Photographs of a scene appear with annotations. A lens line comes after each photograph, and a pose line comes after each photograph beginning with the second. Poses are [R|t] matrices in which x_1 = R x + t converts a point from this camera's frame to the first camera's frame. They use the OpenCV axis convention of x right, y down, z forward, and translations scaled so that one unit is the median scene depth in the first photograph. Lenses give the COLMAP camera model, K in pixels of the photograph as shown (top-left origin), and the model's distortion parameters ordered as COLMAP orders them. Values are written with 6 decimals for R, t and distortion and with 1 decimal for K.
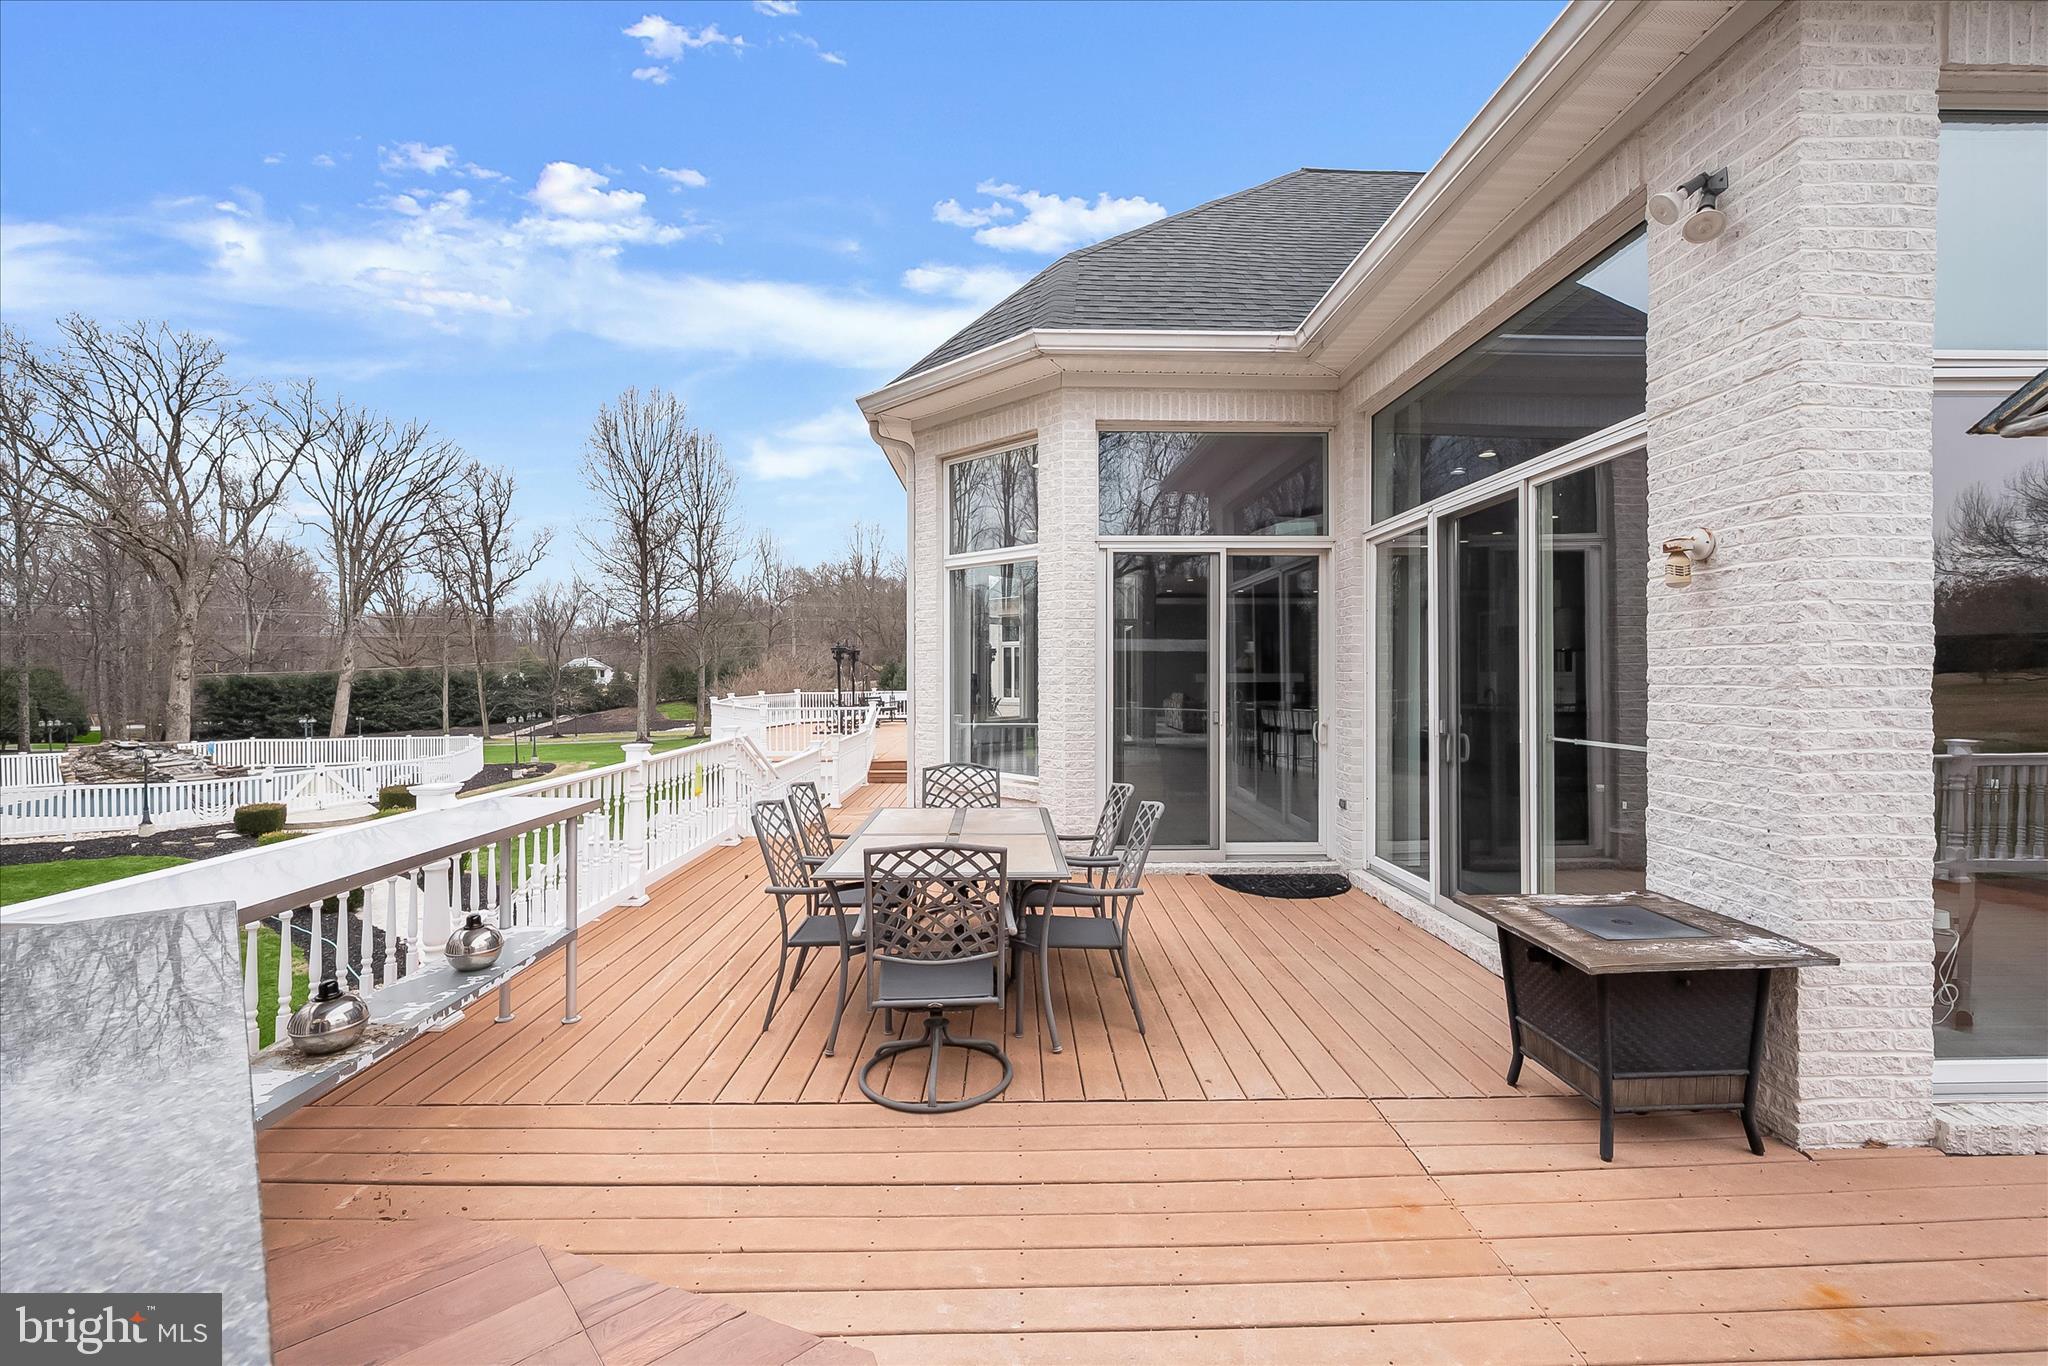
lens RADIAL K [[835.8, 0, 1024.0], [0, 835.8, 683.0], [0, 0, 1]] dist [-0.000646, -0.000116]
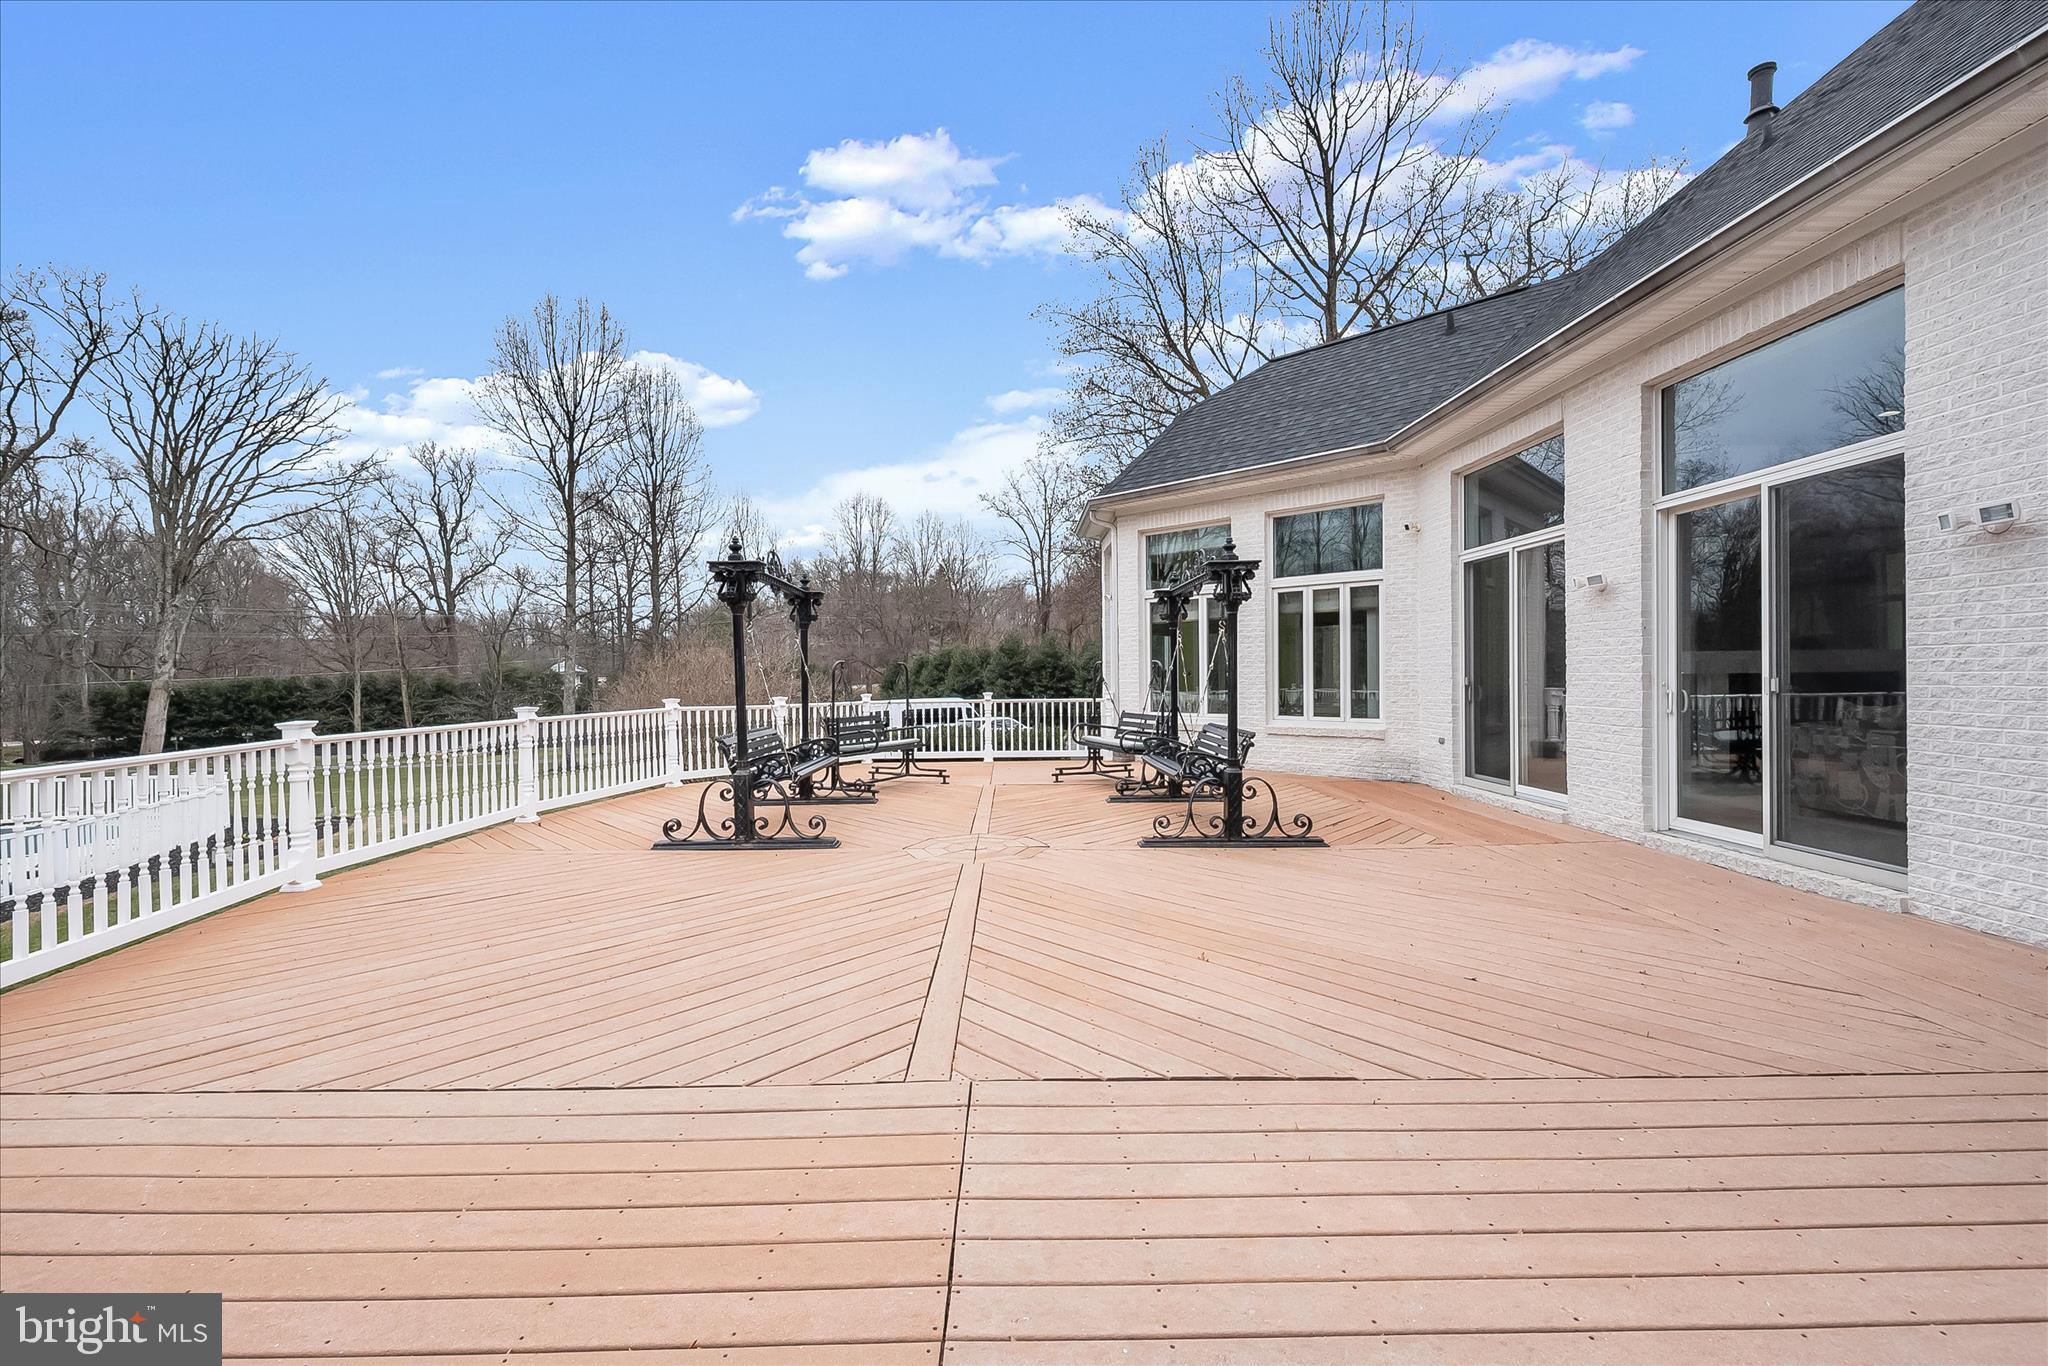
lens RADIAL K [[835.8, 0, 1024.0], [0, 835.8, 683.0], [0, 0, 1]] dist [-0.000646, -0.000116]
pose [[0.999955, -0.008619, -0.003985, -0.017422], [0.008609, 0.999959, -0.002656, 0.000654], [0.004008, 0.002621, 0.999989, 0.103758]]
